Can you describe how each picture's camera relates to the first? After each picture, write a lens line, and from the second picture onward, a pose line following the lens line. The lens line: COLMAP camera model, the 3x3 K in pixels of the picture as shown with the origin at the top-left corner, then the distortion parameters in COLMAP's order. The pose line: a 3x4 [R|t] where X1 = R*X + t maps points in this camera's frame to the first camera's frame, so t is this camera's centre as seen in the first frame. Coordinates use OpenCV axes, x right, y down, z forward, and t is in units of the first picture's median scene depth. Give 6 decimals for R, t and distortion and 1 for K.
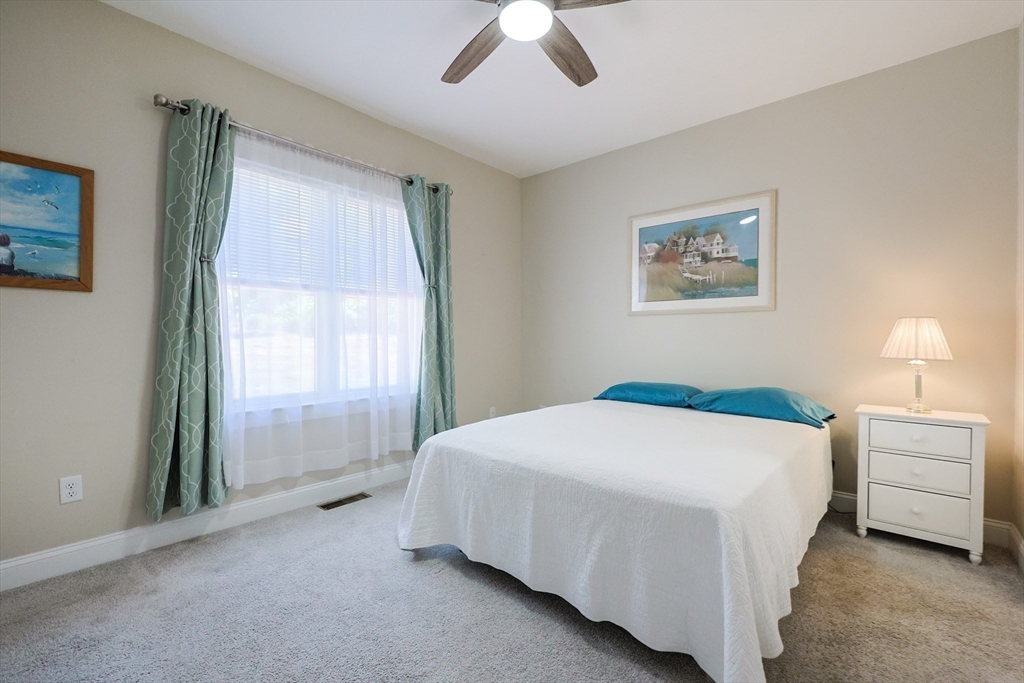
lens RADIAL K [[447.1, 0, 510.4], [0, 447.1, 339.4], [0, 0, 1]] dist [0.000495, 0.000358]
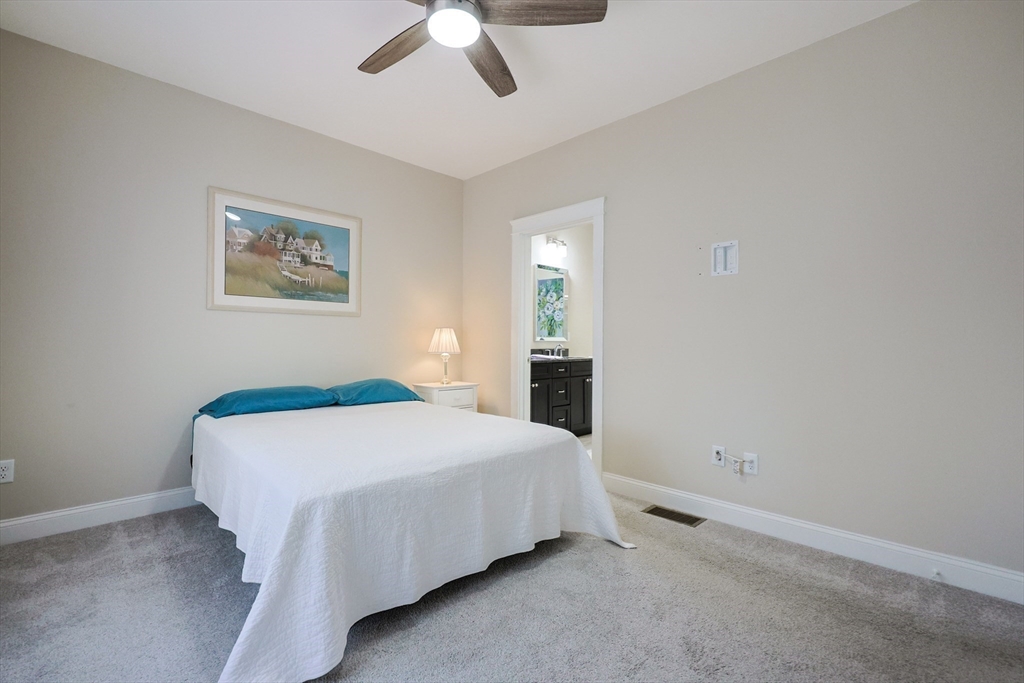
lens RADIAL K [[447.1, 0, 510.4], [0, 447.1, 339.4], [0, 0, 1]] dist [0.000495, 0.000358]
pose [[0.072131, 0.003485, 0.997389, -0.558131], [-0.006947, 0.999971, -0.002991, -0.001465], [-0.997371, -0.006714, 0.072153, 0.460935]]
